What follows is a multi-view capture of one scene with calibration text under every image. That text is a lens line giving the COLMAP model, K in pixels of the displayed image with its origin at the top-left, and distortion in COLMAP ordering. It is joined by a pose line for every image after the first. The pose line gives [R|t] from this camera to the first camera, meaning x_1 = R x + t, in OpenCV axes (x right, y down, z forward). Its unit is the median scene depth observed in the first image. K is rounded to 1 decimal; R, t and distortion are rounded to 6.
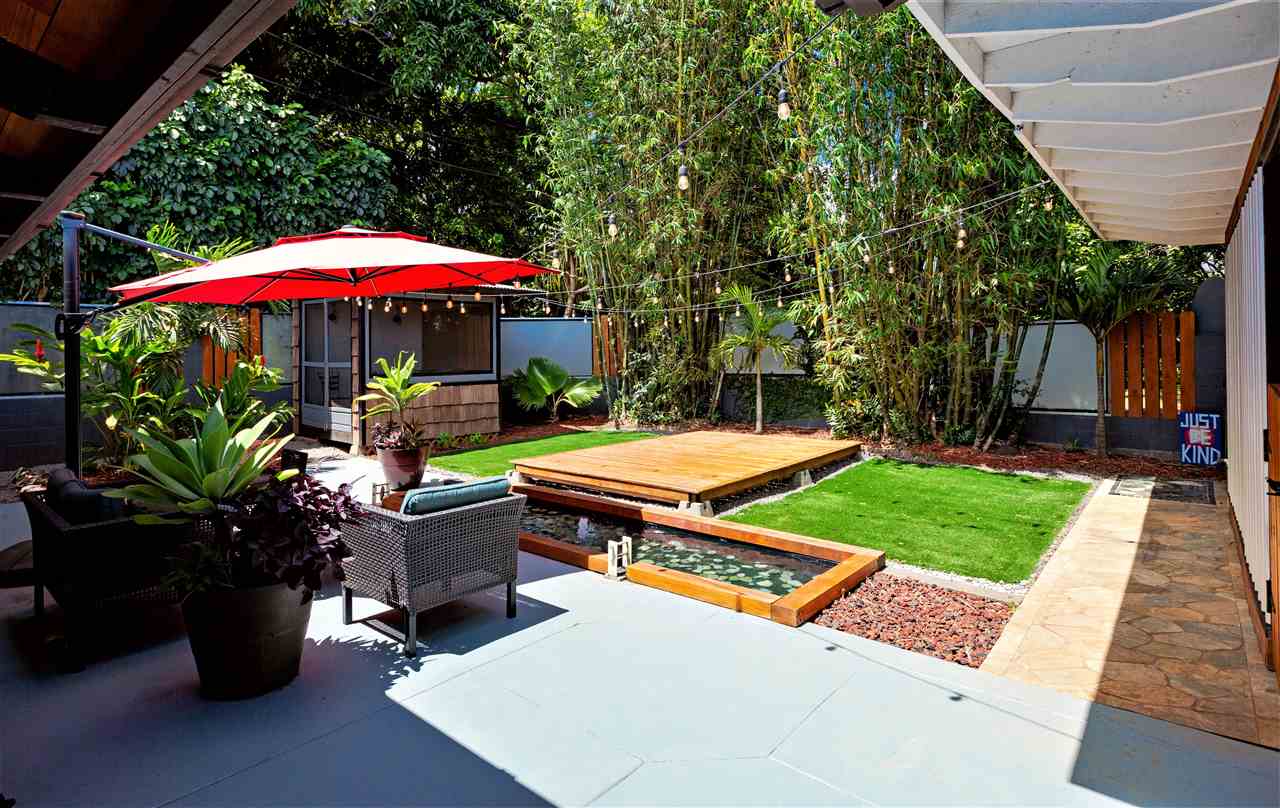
lens RADIAL K [[632.0, 0, 631.5], [0, 632.0, 355.7], [0, 0, 1]] dist [-0.000917, -0.000183]
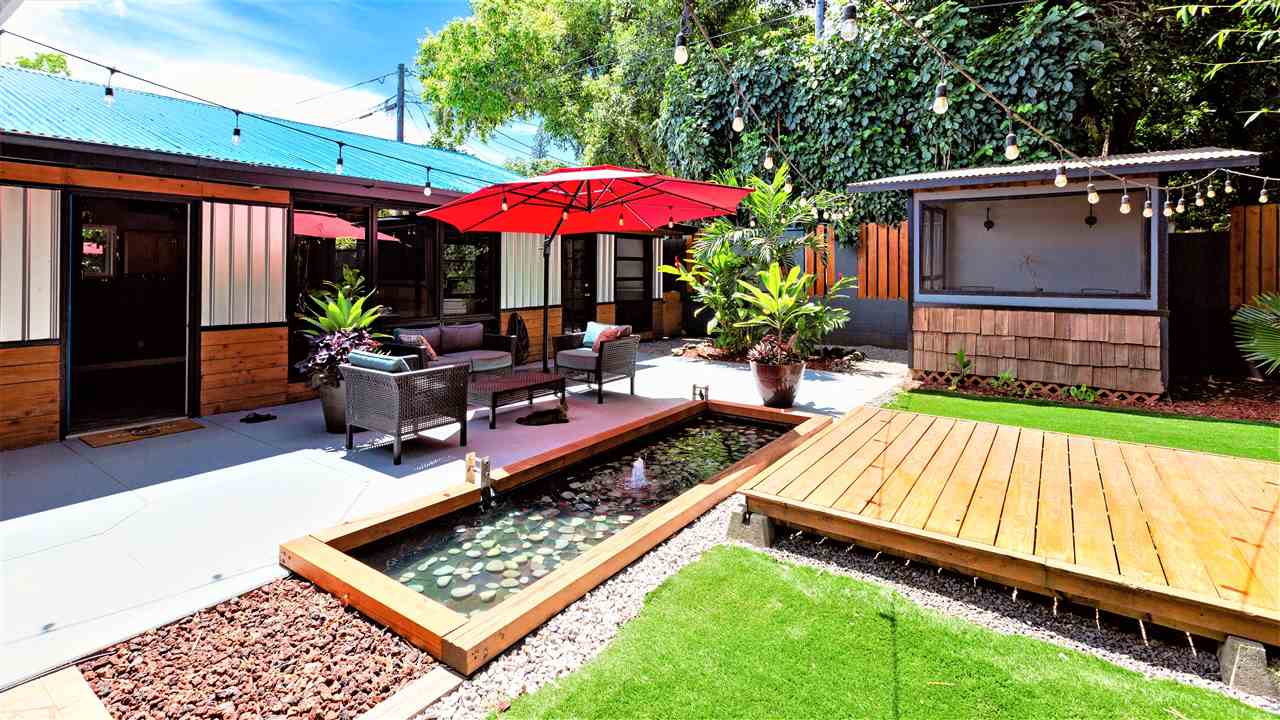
lens RADIAL K [[616.6, 0, 603.2], [0, 616.6, 267.7], [0, 0, 1]] dist [0.001941, 0.000191]
pose [[0.079132, 0.010429, -0.996810, 0.368701], [-0.006946, 0.999927, 0.009910, -0.005817], [0.996840, 0.006140, 0.079199, 0.429969]]
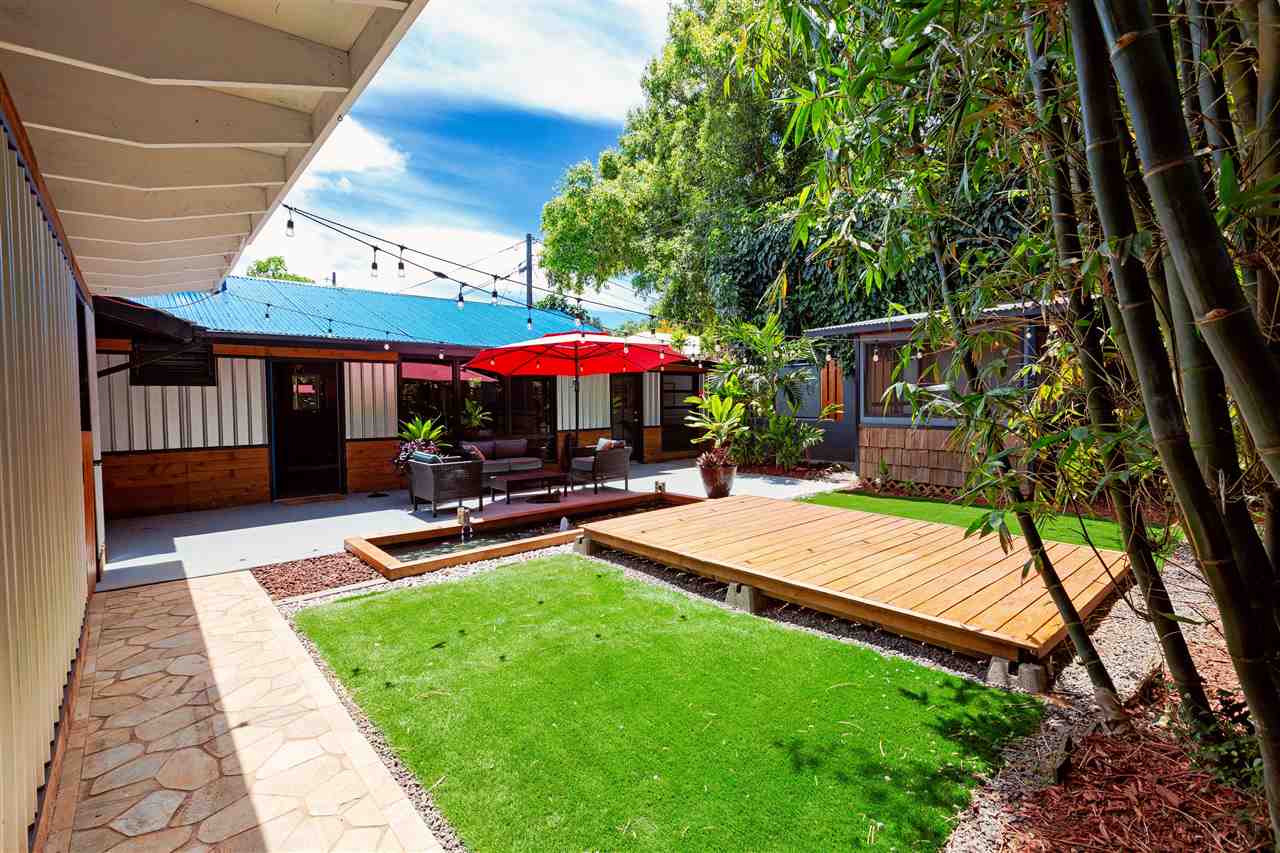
lens RADIAL K [[579.7, 0, 636.2], [0, 579.7, 421.1], [0, 0, 1]] dist [0.006741, -0.000033]
pose [[-0.131798, 0.049948, -0.990017, 0.575142], [0.008929, 0.998749, 0.049199, -0.009100], [0.991236, -0.002356, -0.132079, 0.651105]]
